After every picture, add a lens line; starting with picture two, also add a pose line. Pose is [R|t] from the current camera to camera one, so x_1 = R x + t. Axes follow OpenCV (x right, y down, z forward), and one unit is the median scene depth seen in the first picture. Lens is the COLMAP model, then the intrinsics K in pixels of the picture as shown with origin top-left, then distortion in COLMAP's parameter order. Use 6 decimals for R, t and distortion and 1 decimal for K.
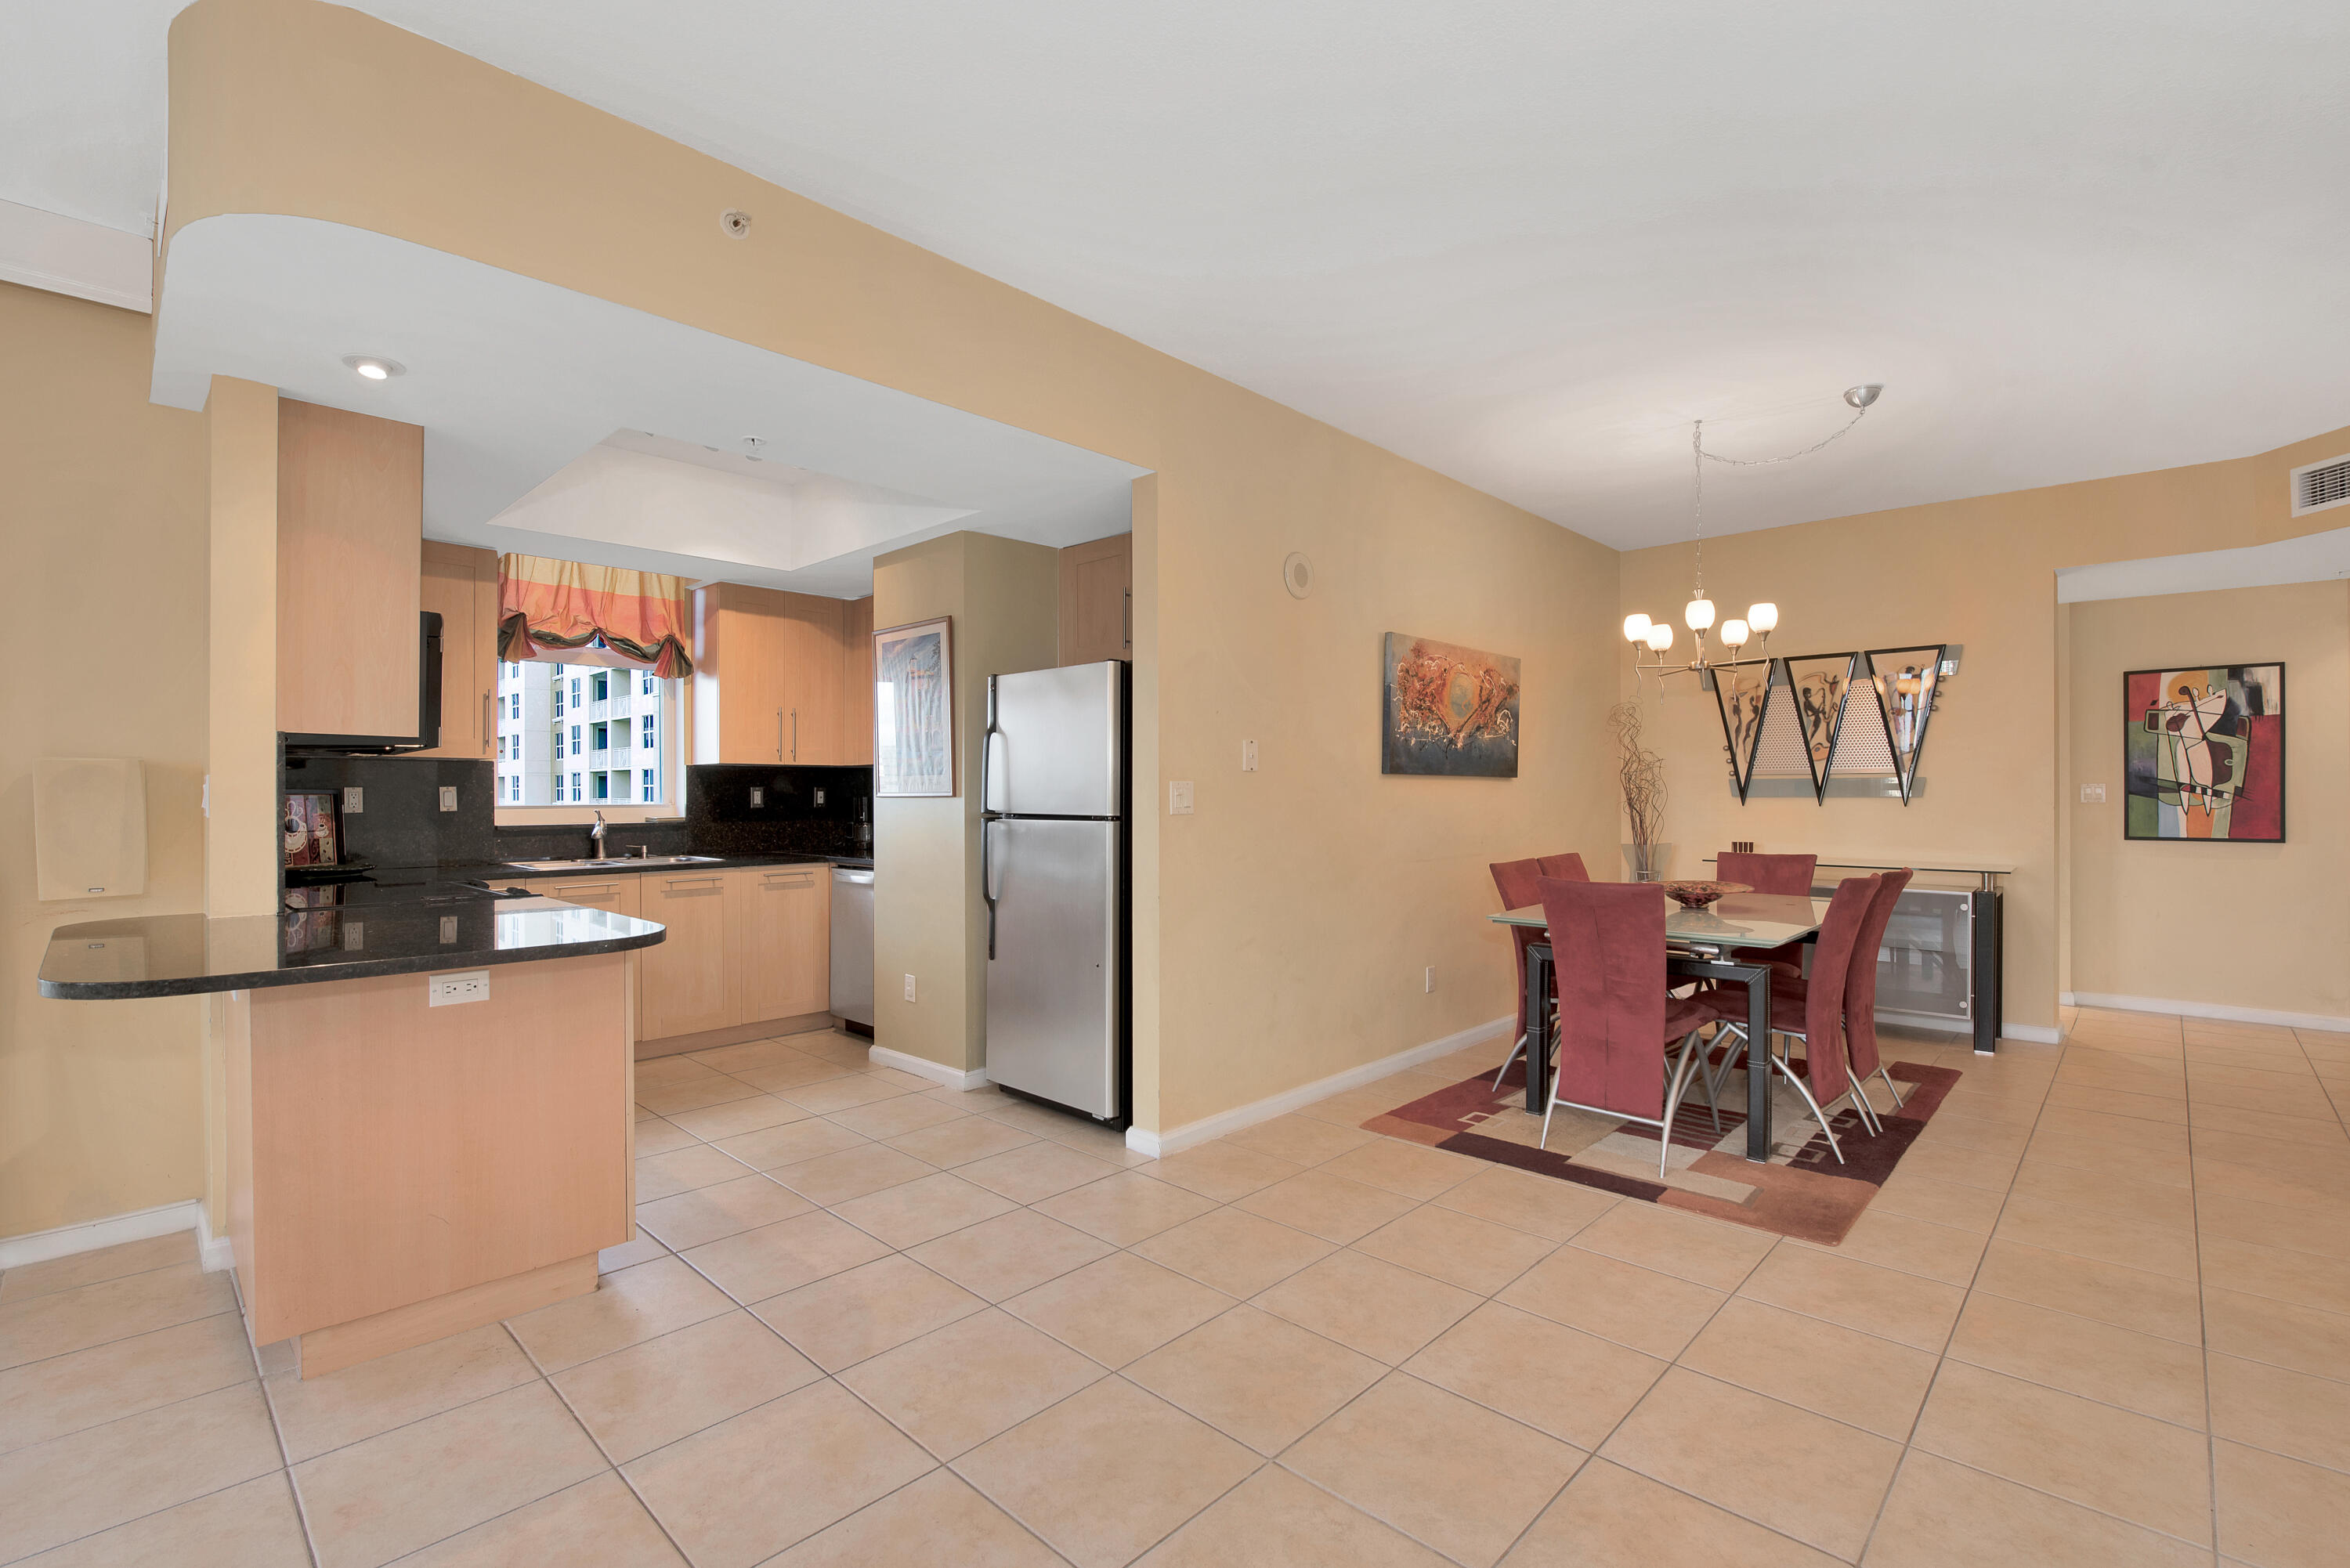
lens RADIAL K [[1040.7, 0, 1177.9], [0, 1040.7, 802.0], [0, 0, 1]] dist [-0.008271, -0.000866]
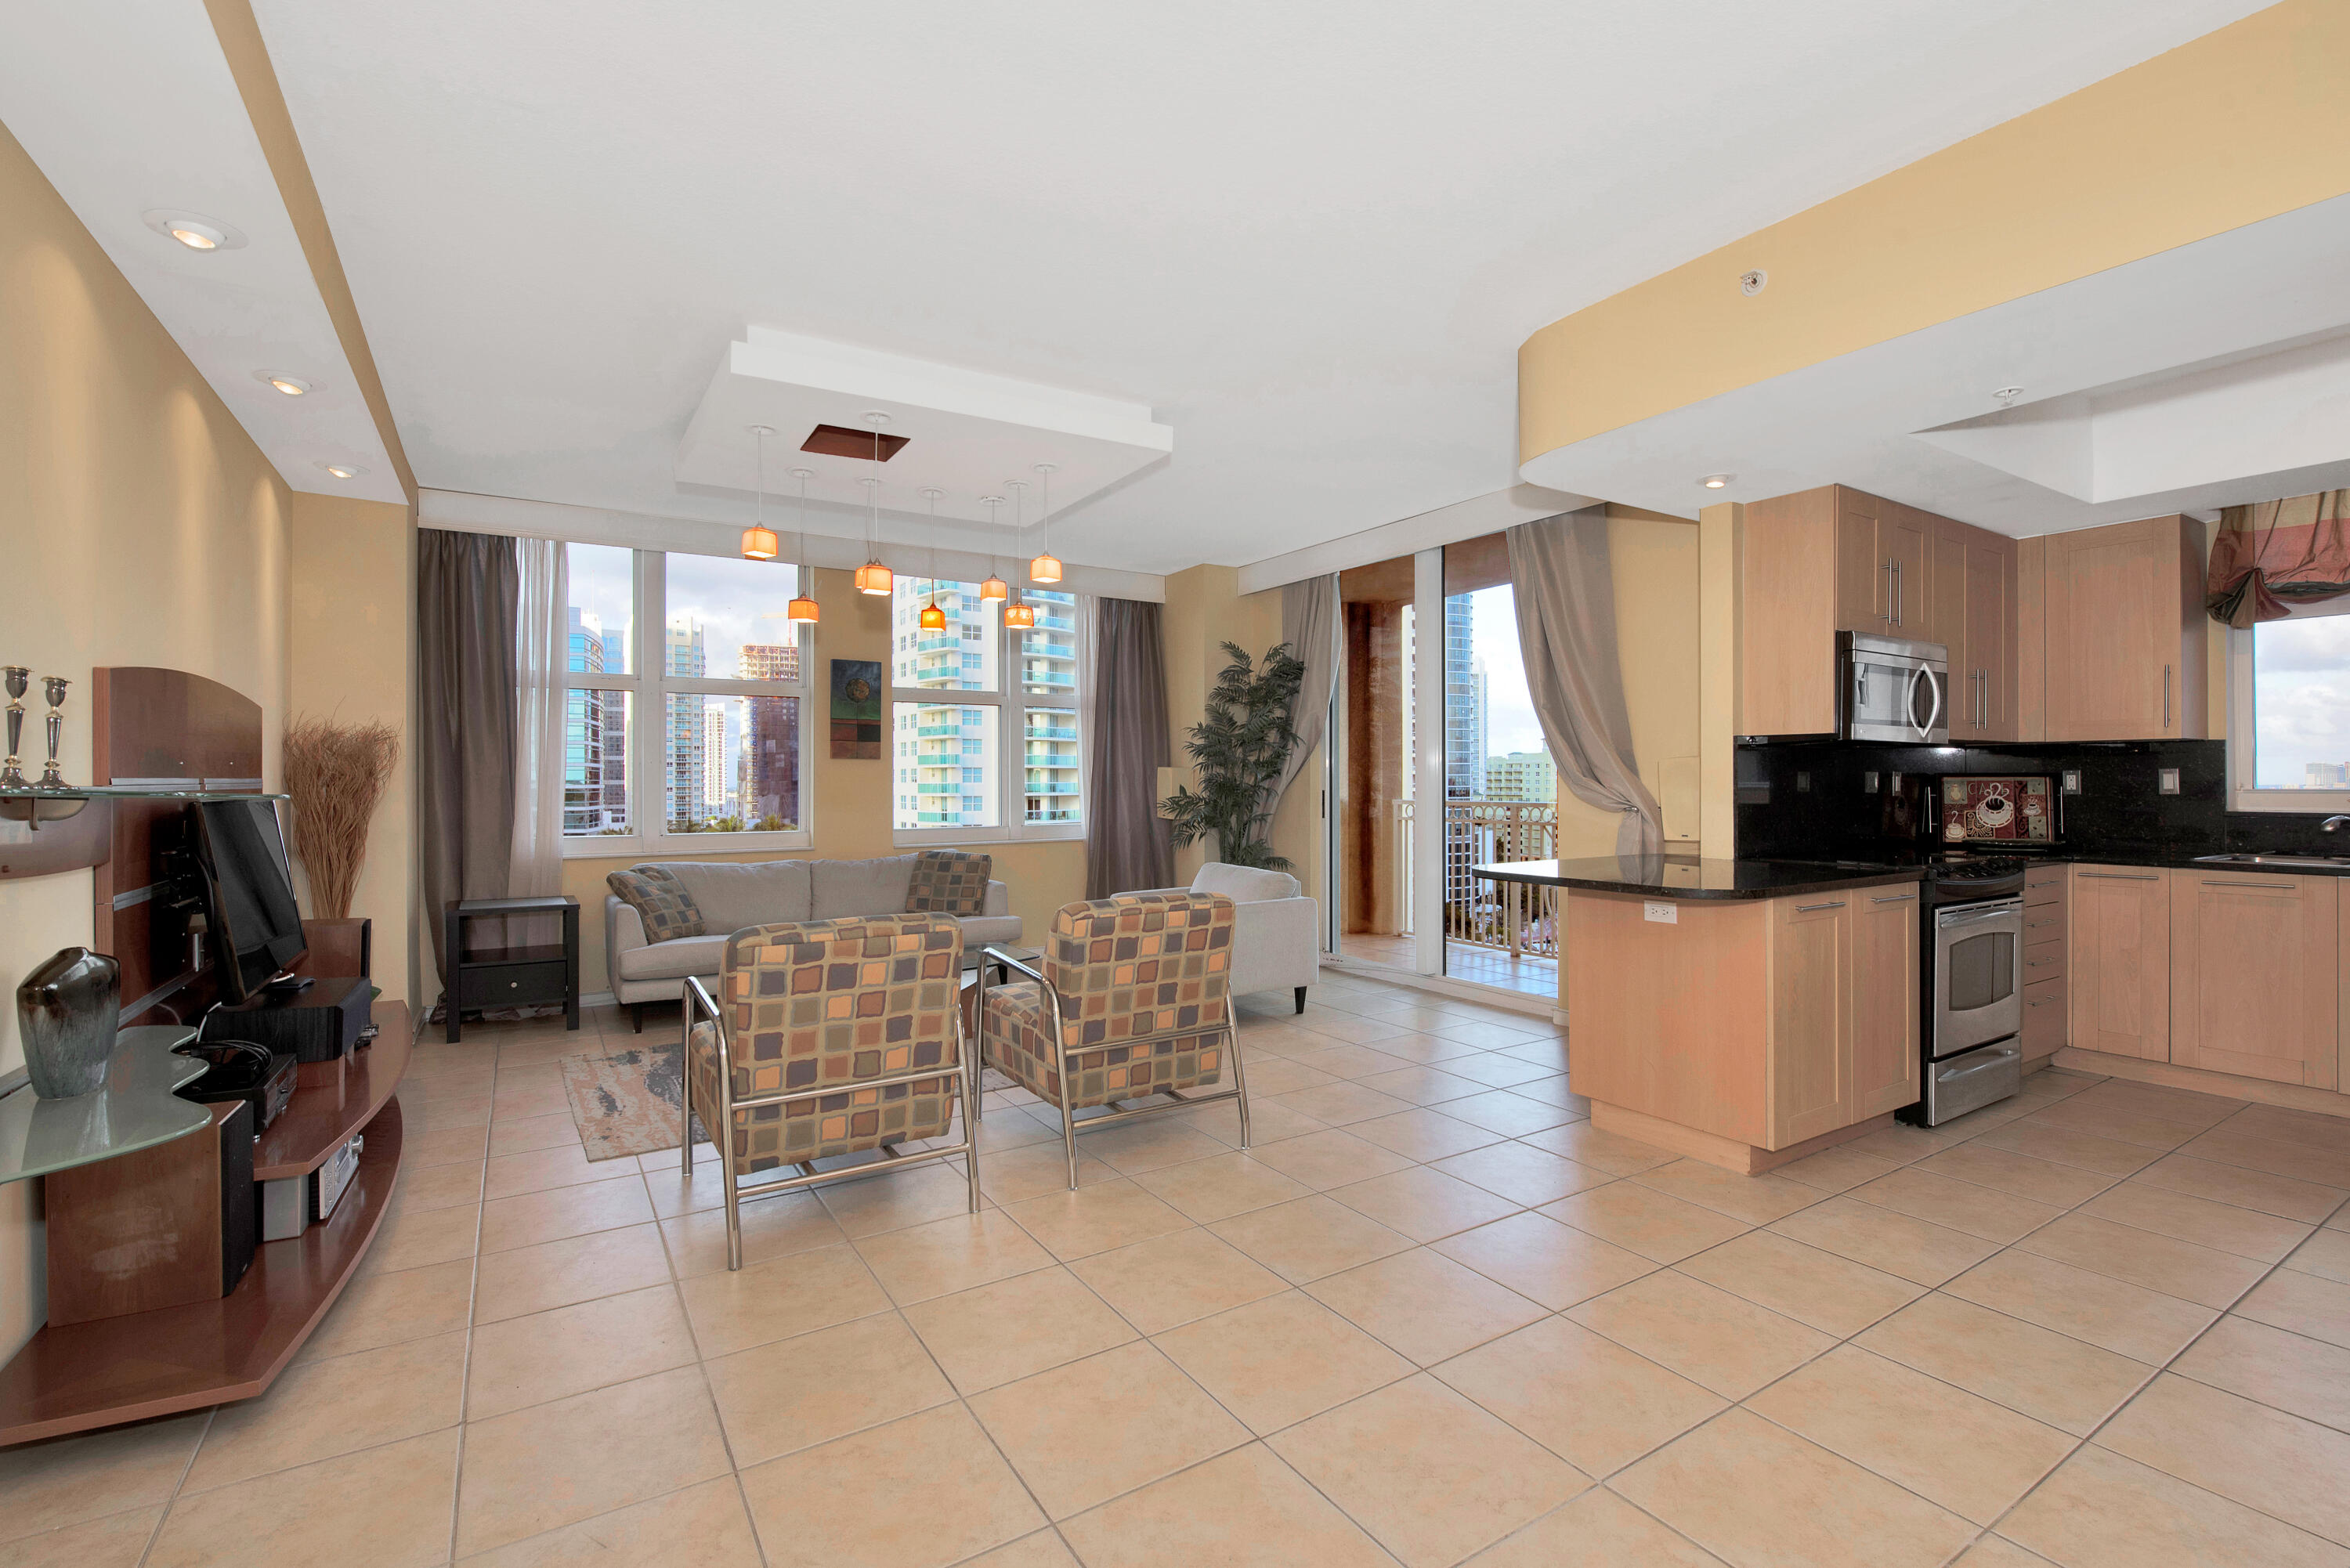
lens RADIAL K [[1039.2, 0, 1175.0], [0, 1039.2, 784.0], [0, 0, 1]] dist [-0.002890, -0.000055]
pose [[-0.243302, 0.005328, -0.969936, 0.420958], [-0.003355, 0.999974, 0.006334, -0.003377], [0.969945, 0.004795, -0.243278, 0.328359]]
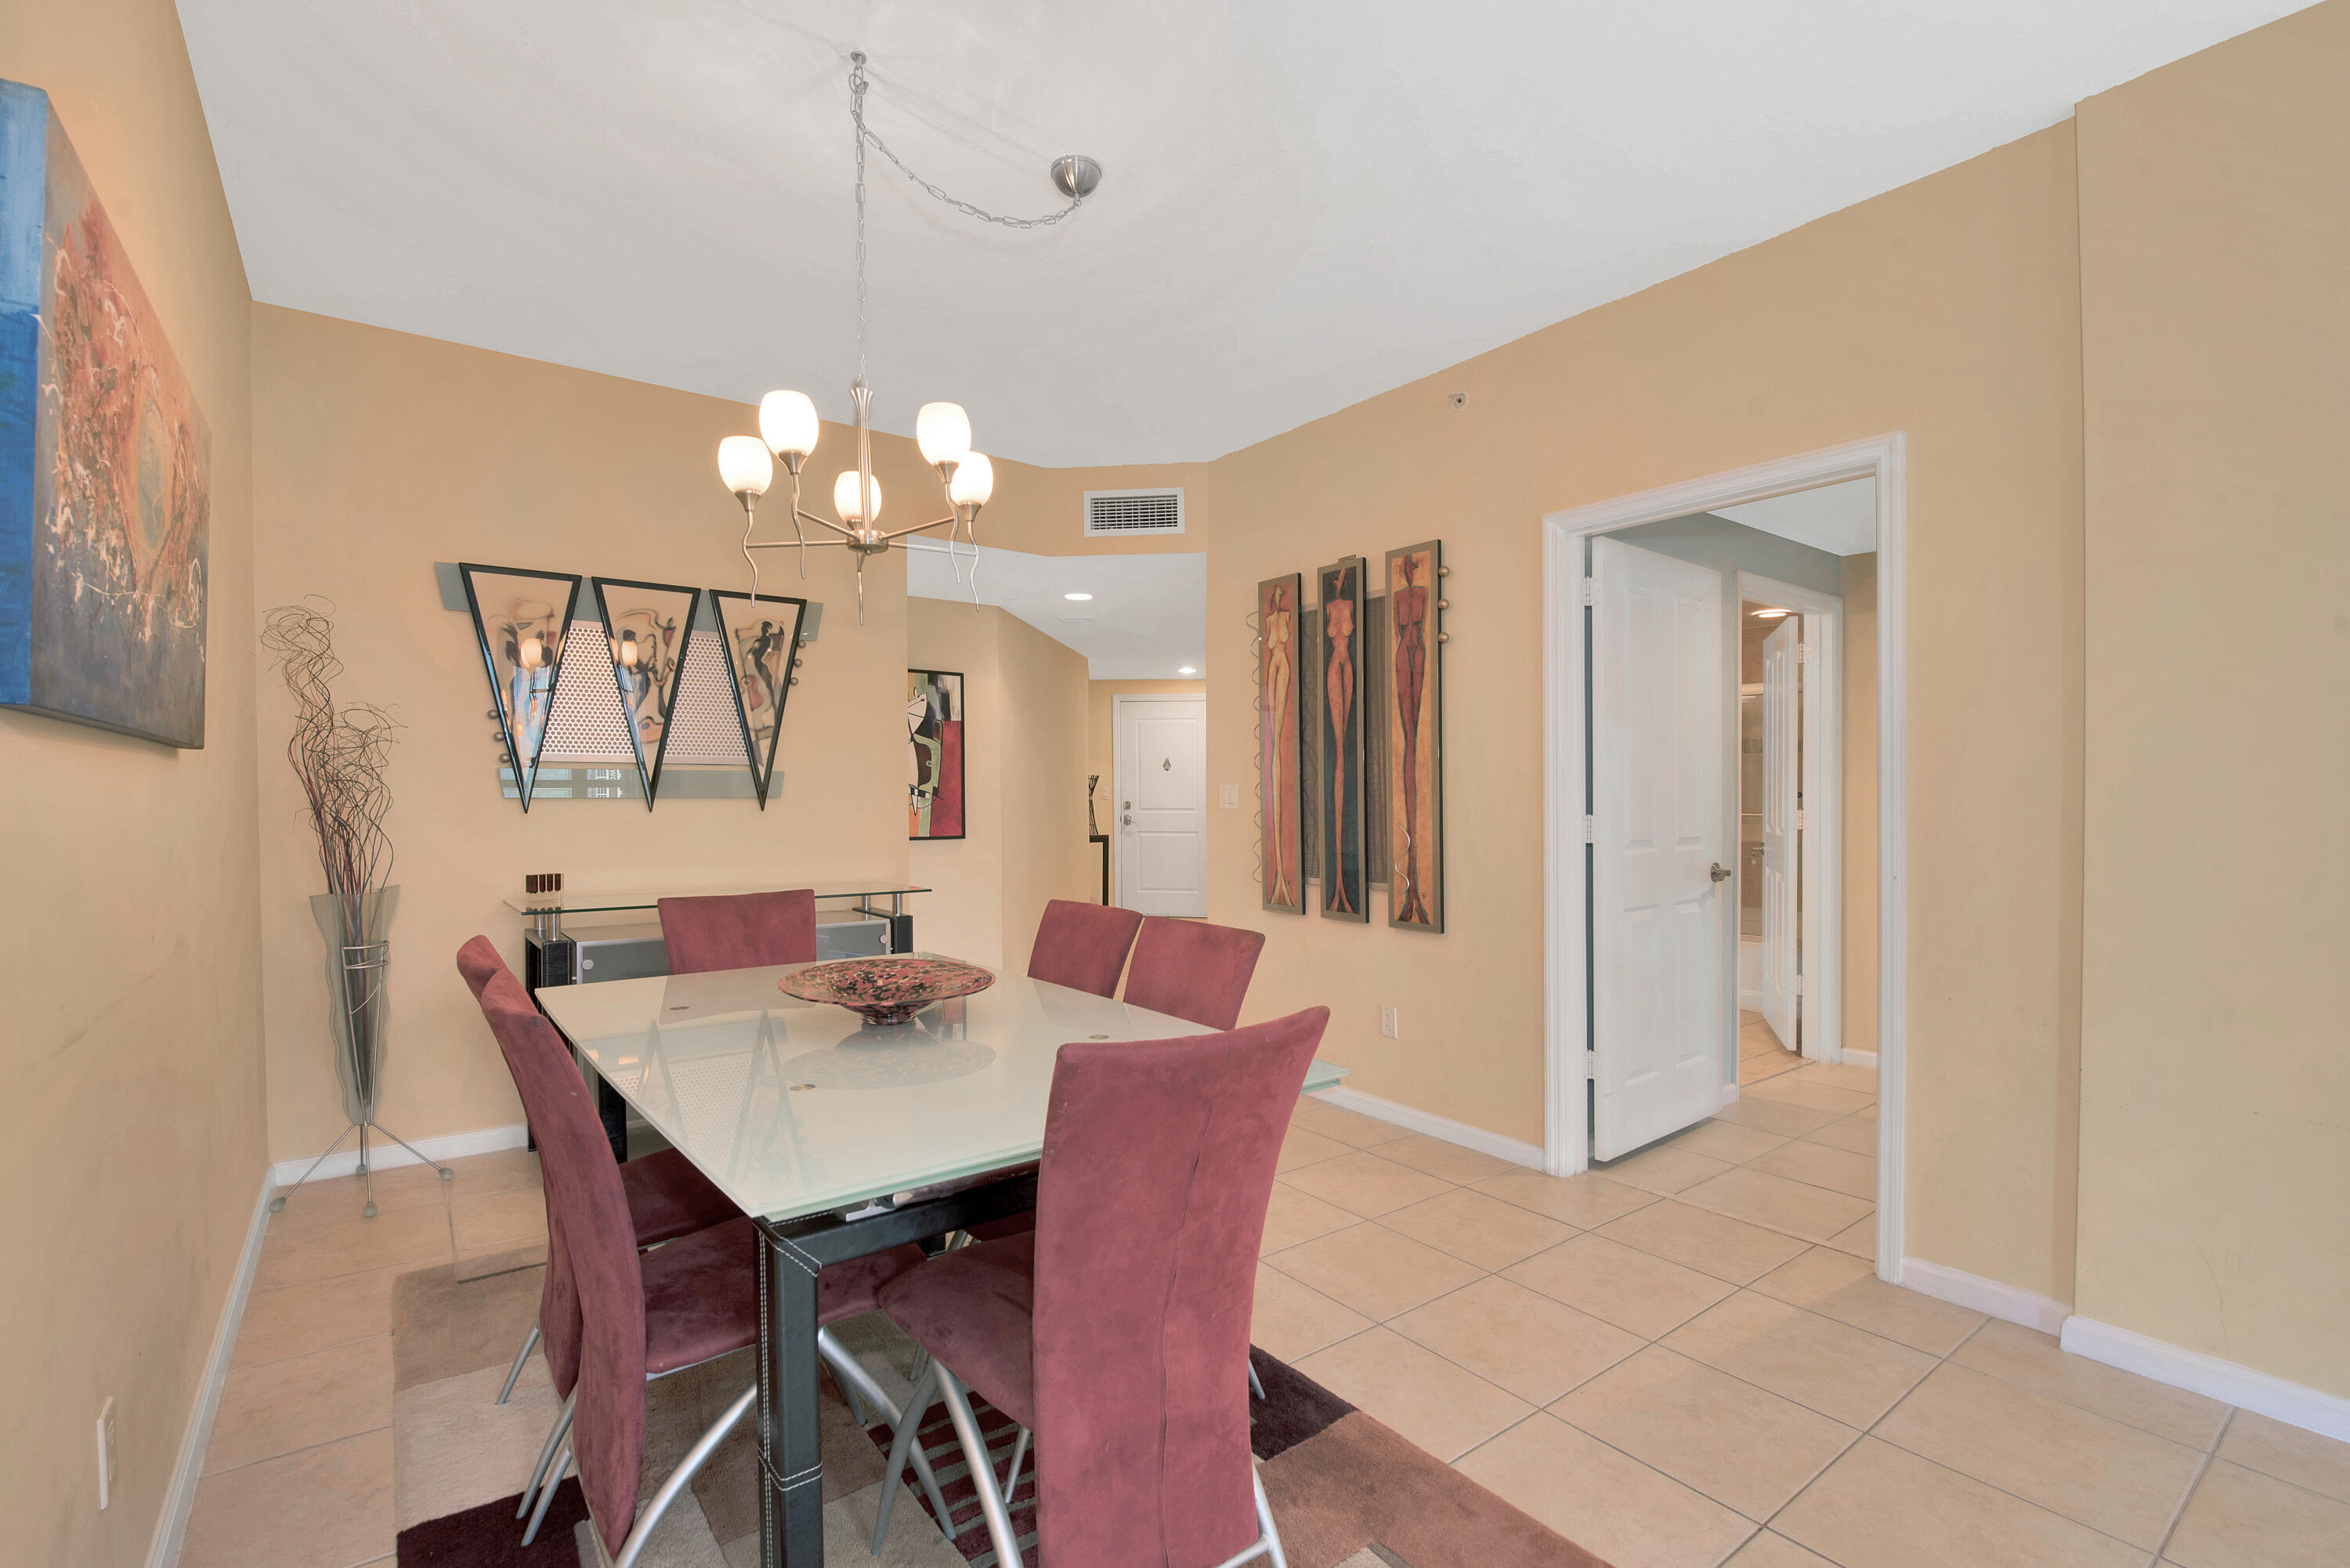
lens RADIAL K [[1040.7, 0, 1177.9], [0, 1040.7, 802.0], [0, 0, 1]] dist [-0.008271, -0.000866]
pose [[0.157815, -0.007050, 0.987444, 0.022092], [0.006384, 0.999961, 0.006119, -0.005114], [-0.987448, 0.005339, 0.157854, 0.651846]]
